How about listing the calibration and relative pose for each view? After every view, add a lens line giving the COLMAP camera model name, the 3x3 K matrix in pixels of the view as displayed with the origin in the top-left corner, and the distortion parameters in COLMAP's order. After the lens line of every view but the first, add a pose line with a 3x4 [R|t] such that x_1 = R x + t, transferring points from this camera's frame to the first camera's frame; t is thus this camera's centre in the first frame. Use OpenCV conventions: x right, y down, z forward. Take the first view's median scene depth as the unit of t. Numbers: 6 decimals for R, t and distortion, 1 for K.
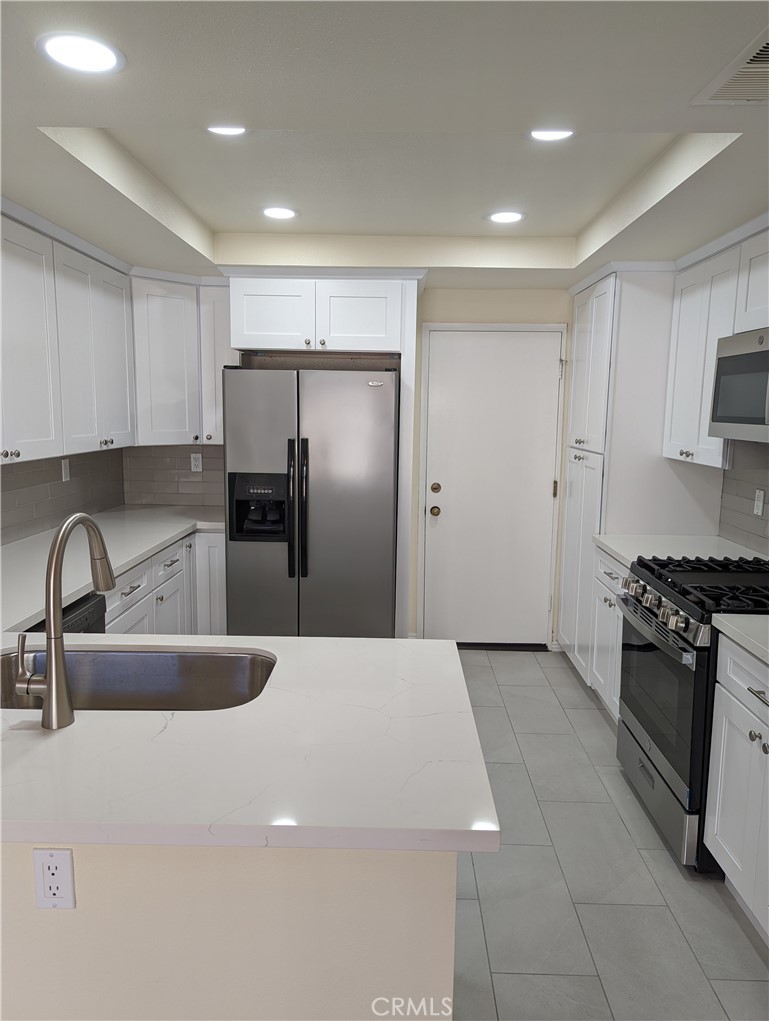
lens RADIAL K [[727.0, 0, 387.2], [0, 727.0, 514.7], [0, 0, 1]] dist [0.037118, -0.005402]
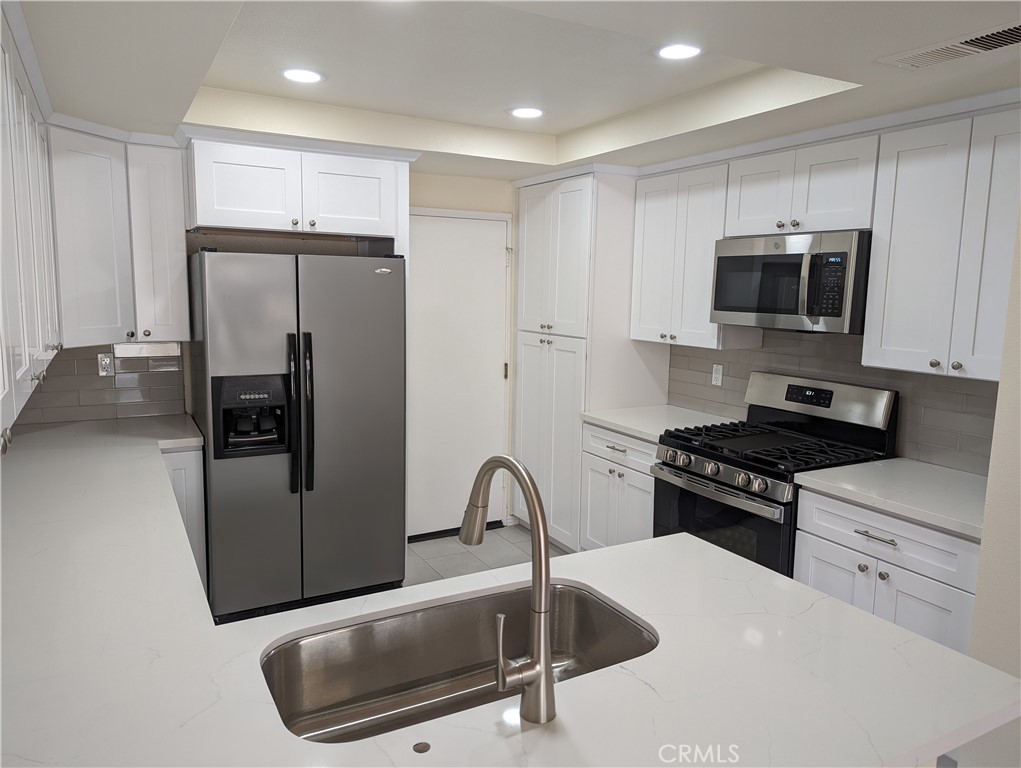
lens RADIAL K [[723.3, 0, 514.7], [0, 723.3, 384.1], [0, 0, 1]] dist [0.048869, -0.036489]
pose [[0.863991, -0.068187, 0.498869, -0.331119], [0.070123, 0.997427, 0.014884, -0.037564], [-0.498601, 0.022123, 0.866550, 0.115844]]
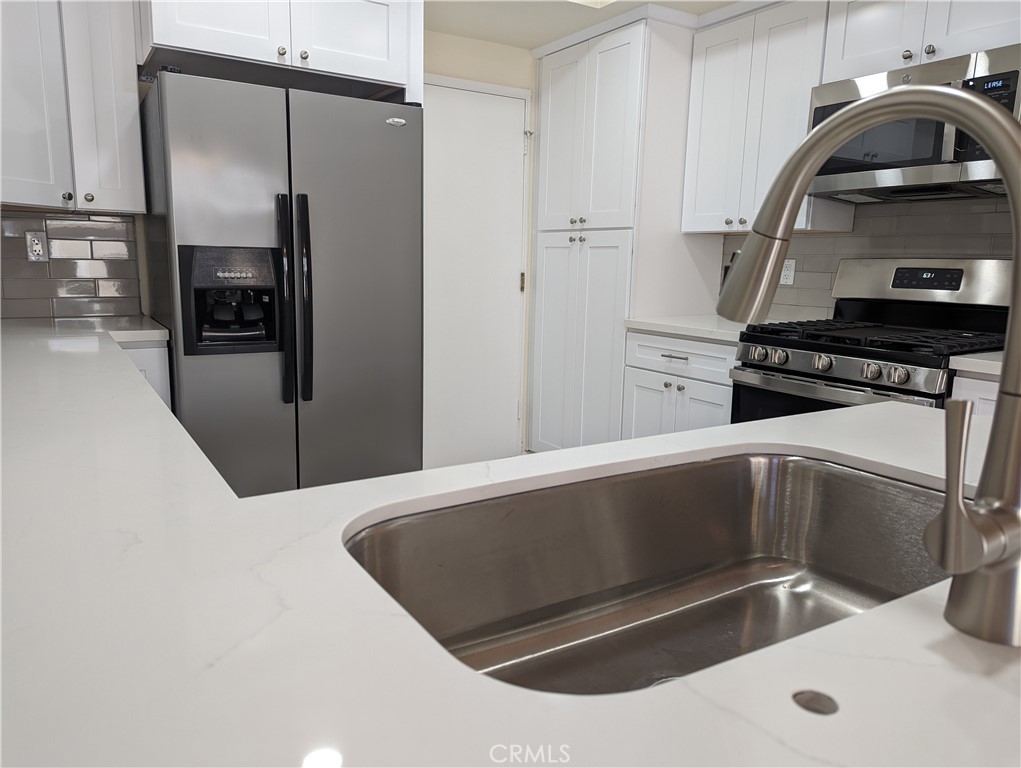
lens RADIAL K [[723.3, 0, 504.9], [0, 723.3, 386.4], [0, 0, 1]] dist [0.048869, -0.036489]
pose [[0.837926, -0.092974, 0.537806, -0.329212], [0.074153, 0.995640, 0.056588, 0.047955], [-0.540722, -0.007537, 0.841167, 0.319443]]
